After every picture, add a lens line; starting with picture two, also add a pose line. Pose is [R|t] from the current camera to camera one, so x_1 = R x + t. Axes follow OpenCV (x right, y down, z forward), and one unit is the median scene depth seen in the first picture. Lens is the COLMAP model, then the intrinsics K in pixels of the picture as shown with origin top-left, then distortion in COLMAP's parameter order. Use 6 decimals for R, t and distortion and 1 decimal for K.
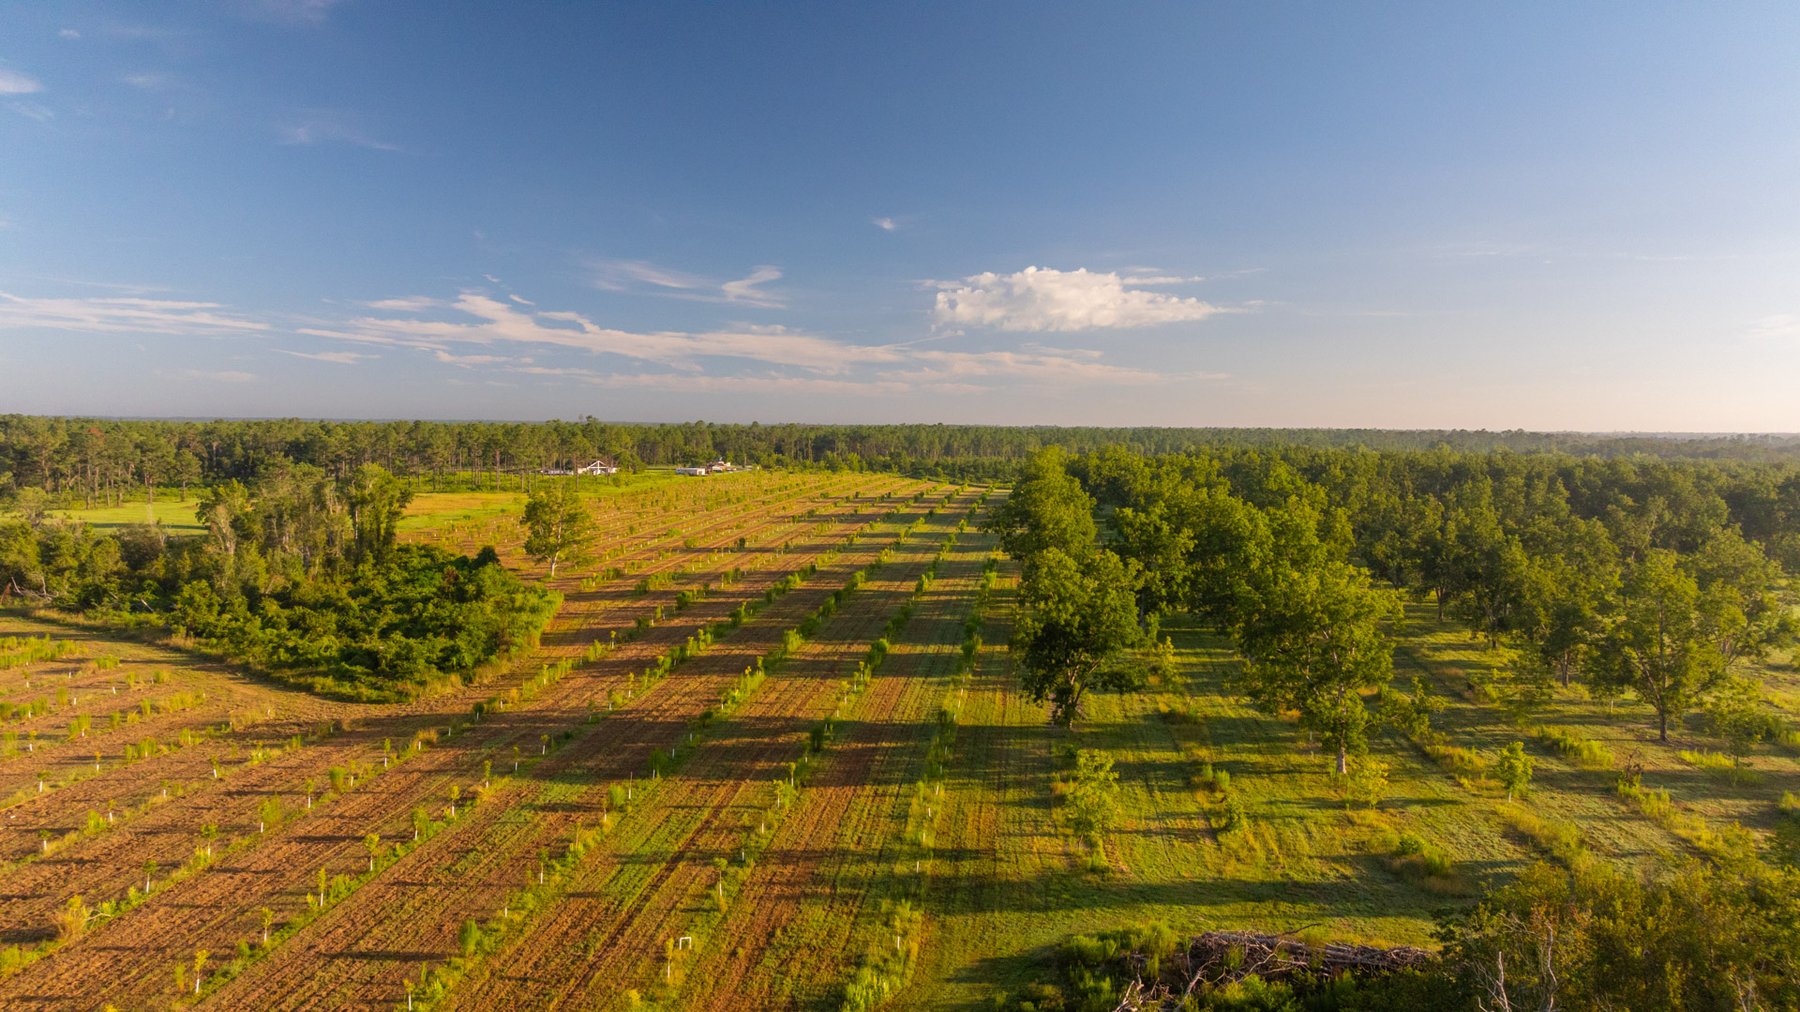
lens RADIAL K [[1267.1, 0, 909.7], [0, 1267.1, 523.5], [0, 0, 1]] dist [-0.035834, 0.036725]
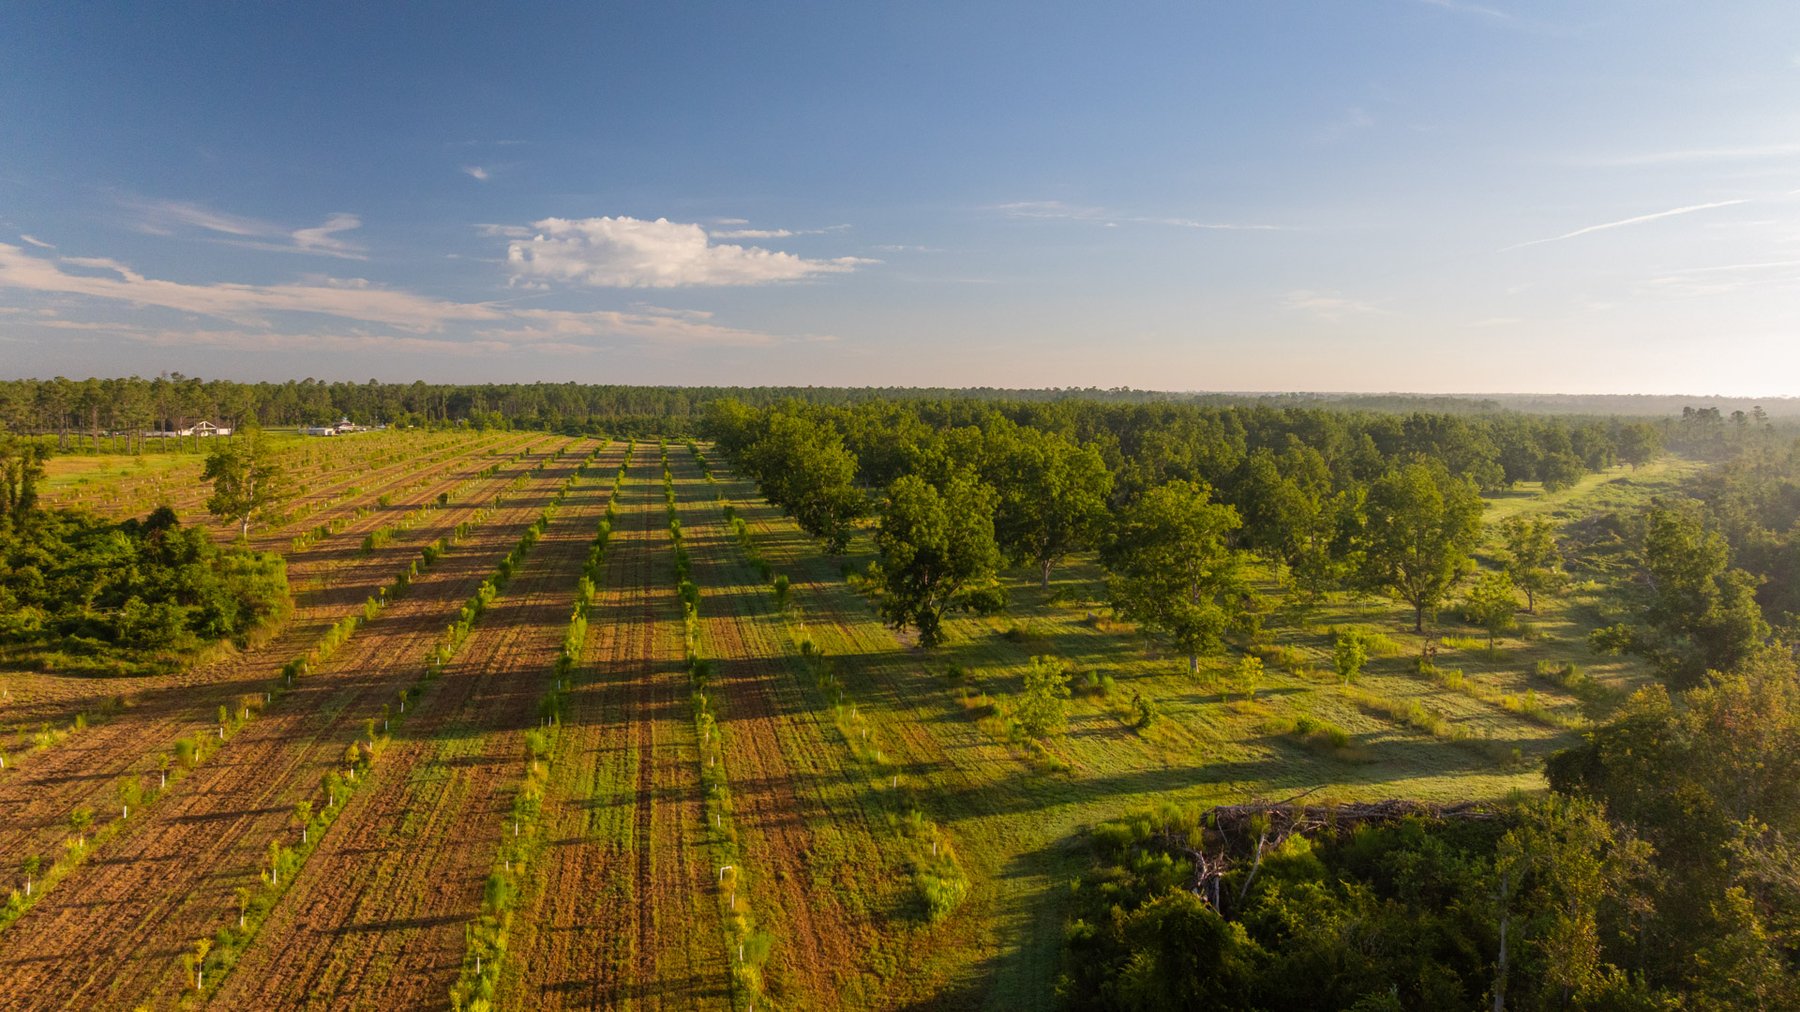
lens RADIAL K [[1267.1, 0, 909.7], [0, 1267.1, 523.5], [0, 0, 1]] dist [-0.035834, 0.036725]
pose [[0.954389, -0.032034, 0.296842, -0.197633], [0.023086, 0.999169, 0.033603, 0.024863], [-0.297671, -0.025218, 0.954335, 0.034811]]
